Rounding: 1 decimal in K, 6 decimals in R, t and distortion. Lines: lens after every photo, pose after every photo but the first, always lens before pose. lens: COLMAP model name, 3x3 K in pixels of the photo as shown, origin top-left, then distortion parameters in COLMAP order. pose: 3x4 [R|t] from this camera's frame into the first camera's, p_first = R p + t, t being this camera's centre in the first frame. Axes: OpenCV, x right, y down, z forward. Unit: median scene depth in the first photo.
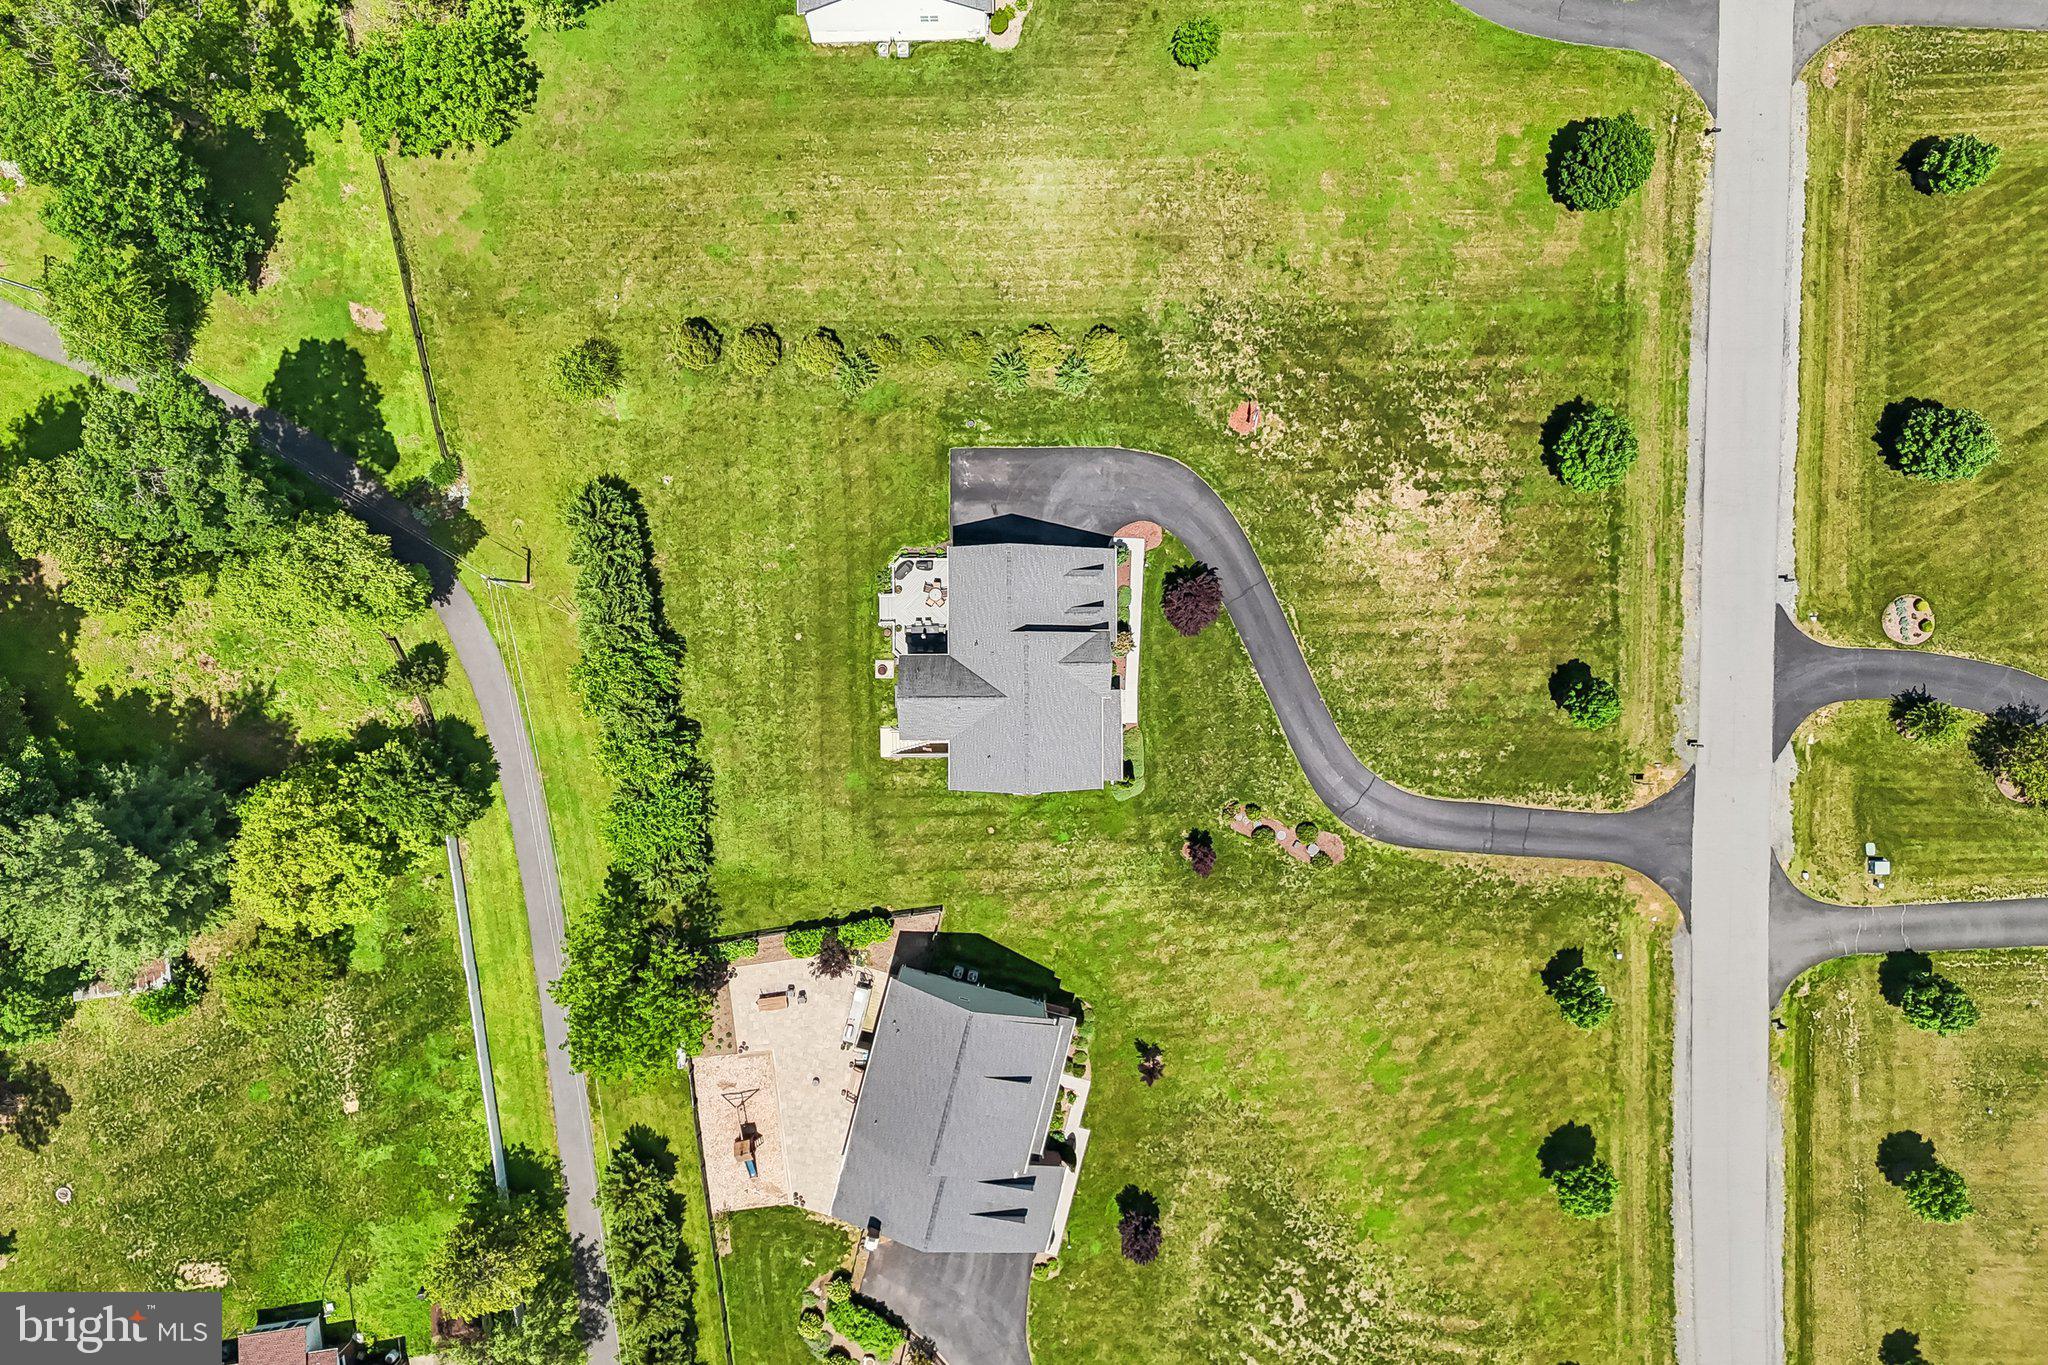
lens RADIAL K [[1504.8, 0, 1025.2], [0, 1504.8, 680.6], [0, 0, 1]] dist [0.073486, -0.073462]
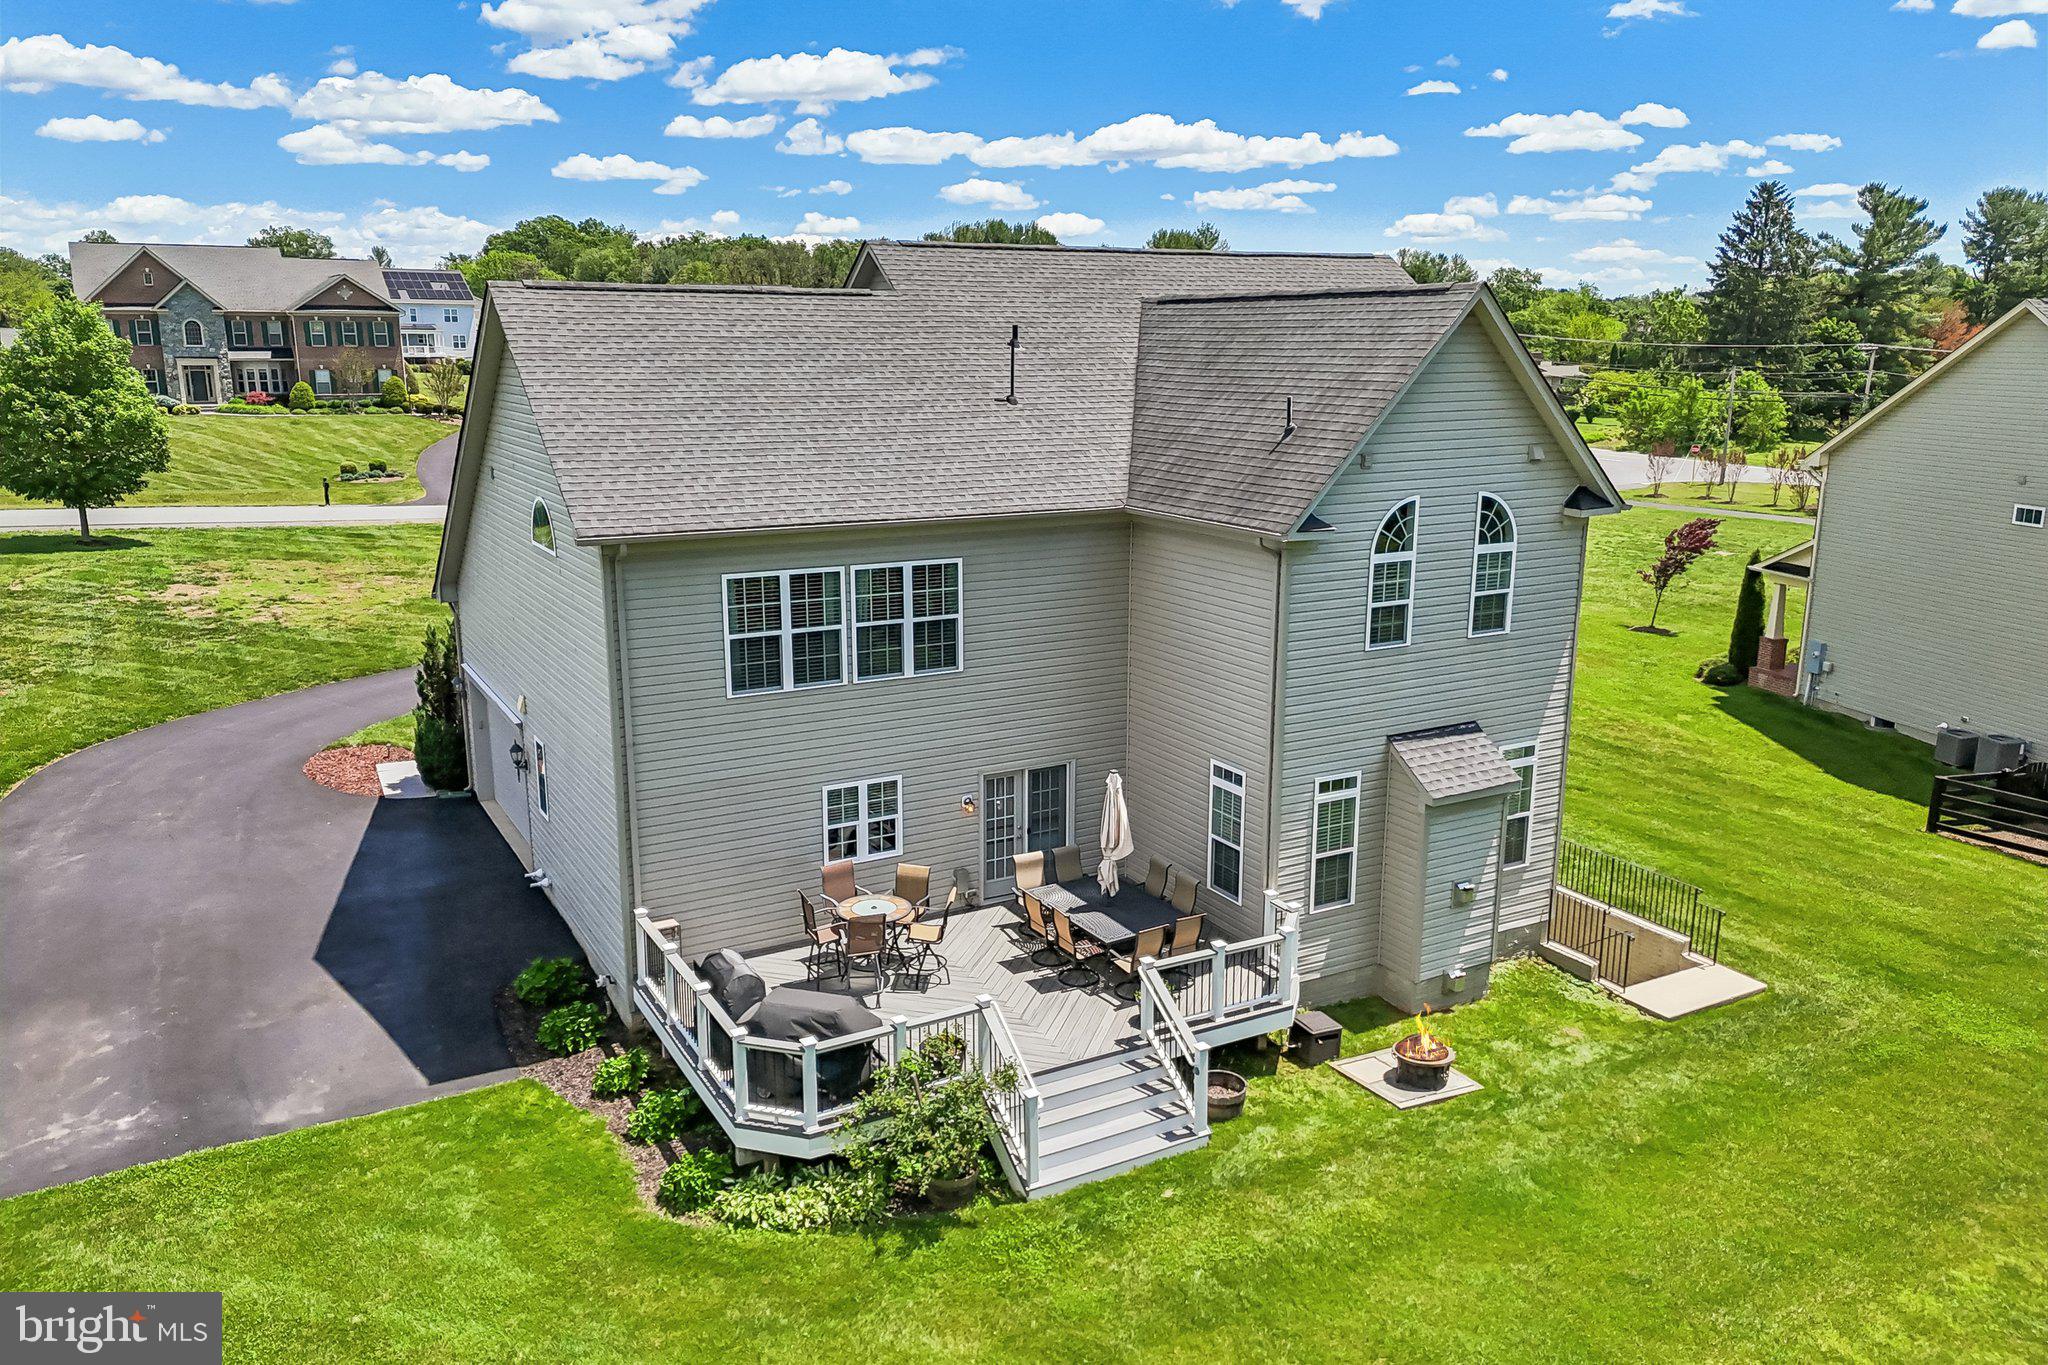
lens RADIAL K [[1504.8, 0, 1025.2], [0, 1504.8, 680.6], [0, 0, 1]] dist [0.073486, -0.073462]
pose [[-0.485102, -0.210468, 0.848751, -0.206213], [0.874456, -0.118214, 0.470480, -0.118505], [0.001313, 0.970427, 0.241391, 0.915747]]
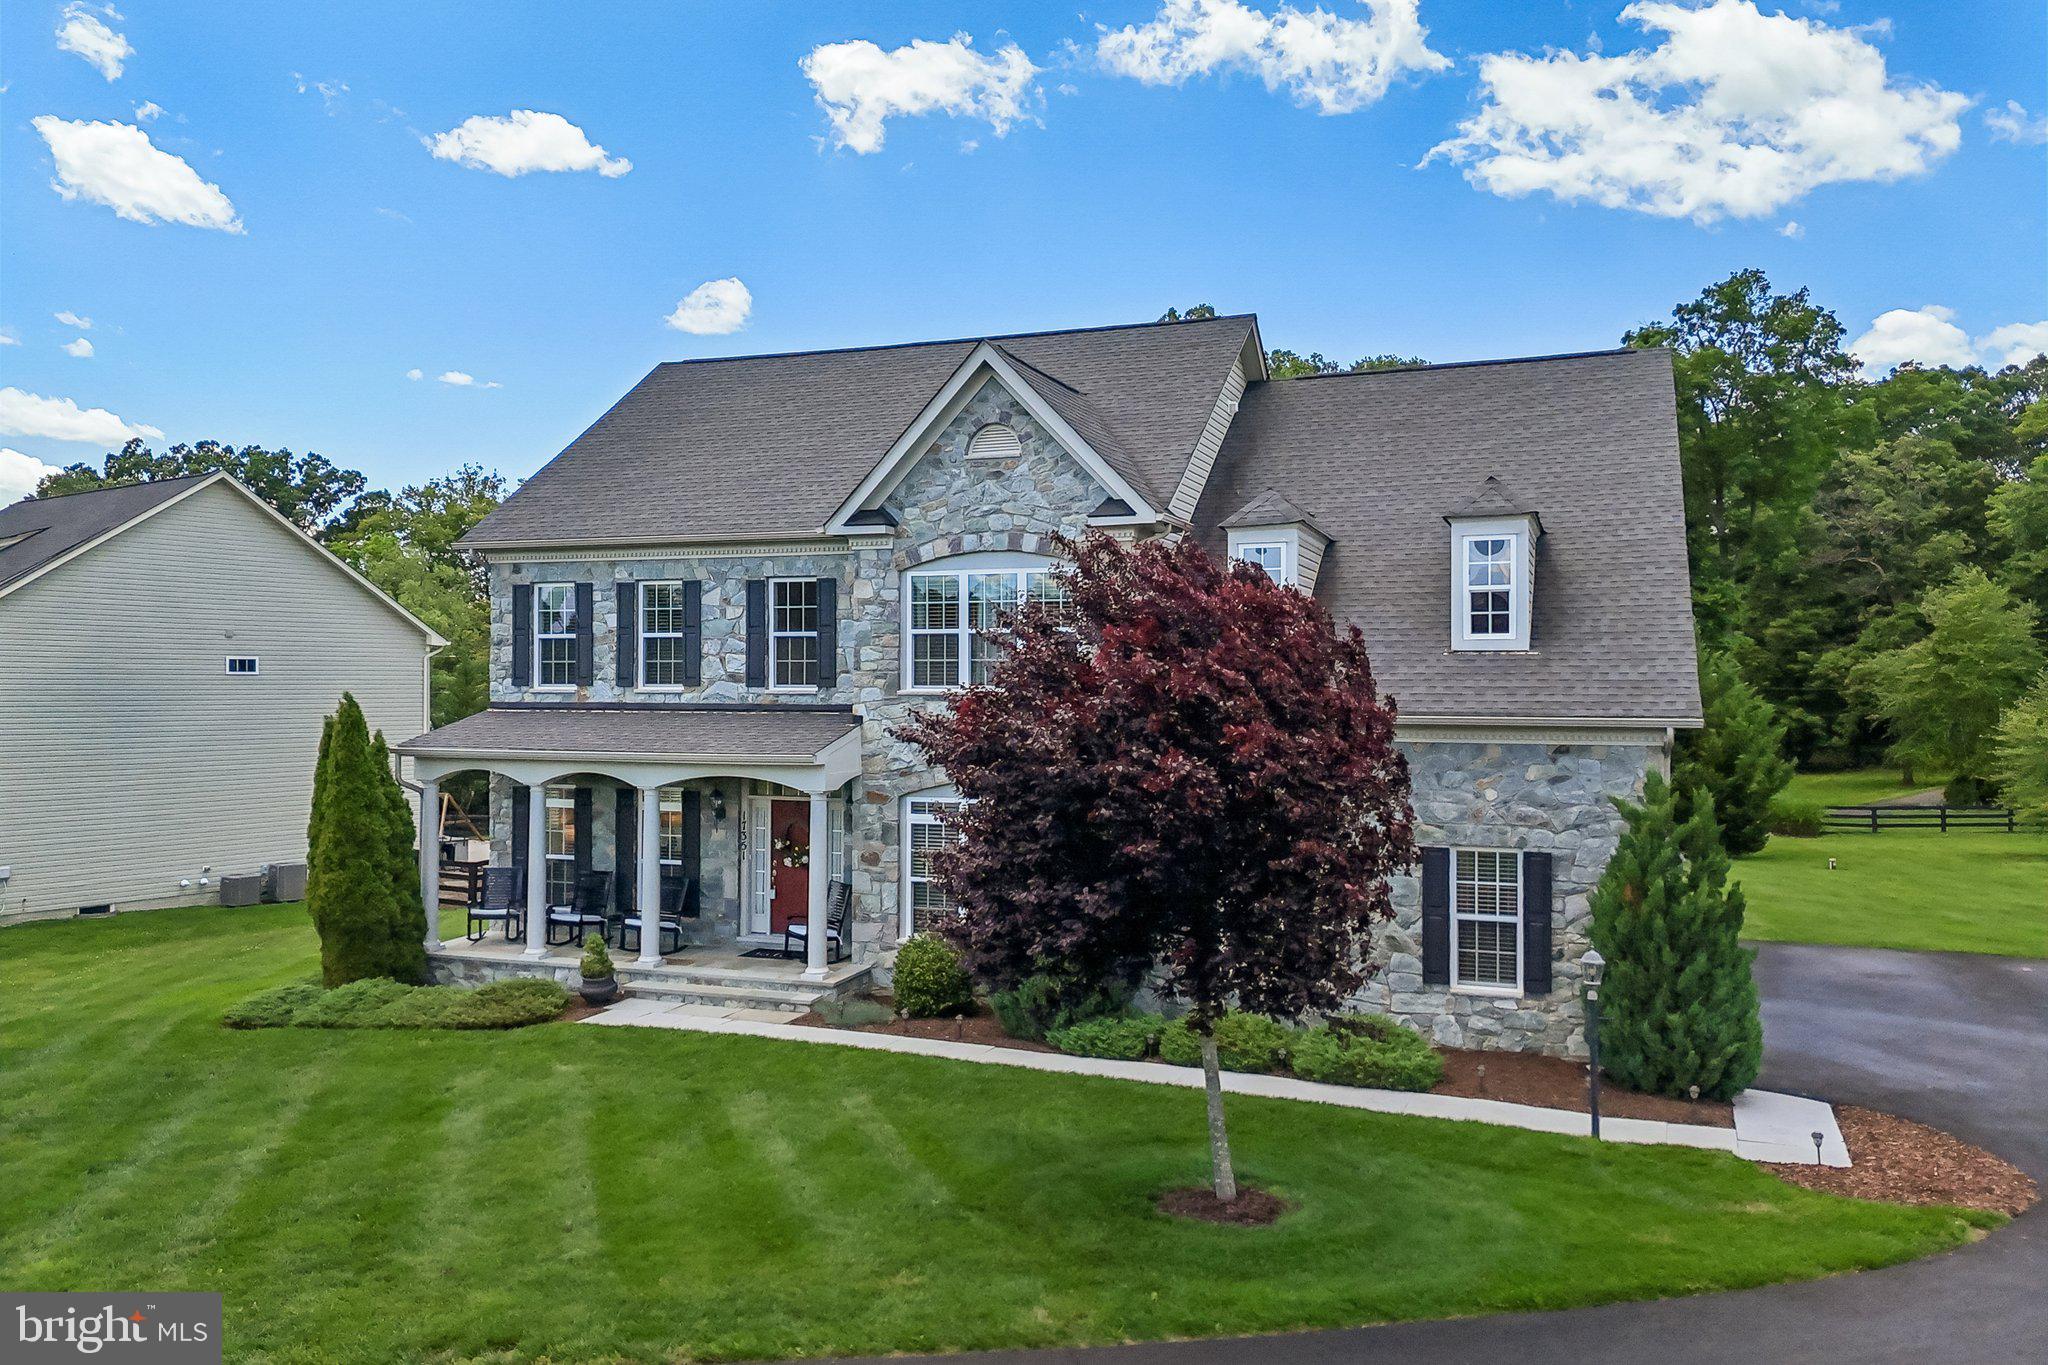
lens RADIAL K [[1506.6, 0, 1025.9], [0, 1506.6, 682.5], [0, 0, 1]] dist [0.067272, -0.062430]
pose [[-0.353954, -0.016477, -0.935118, 0.209859], [-0.935092, -0.012886, 0.354171, -0.075809], [-0.017885, 0.999781, -0.010847, 0.961619]]
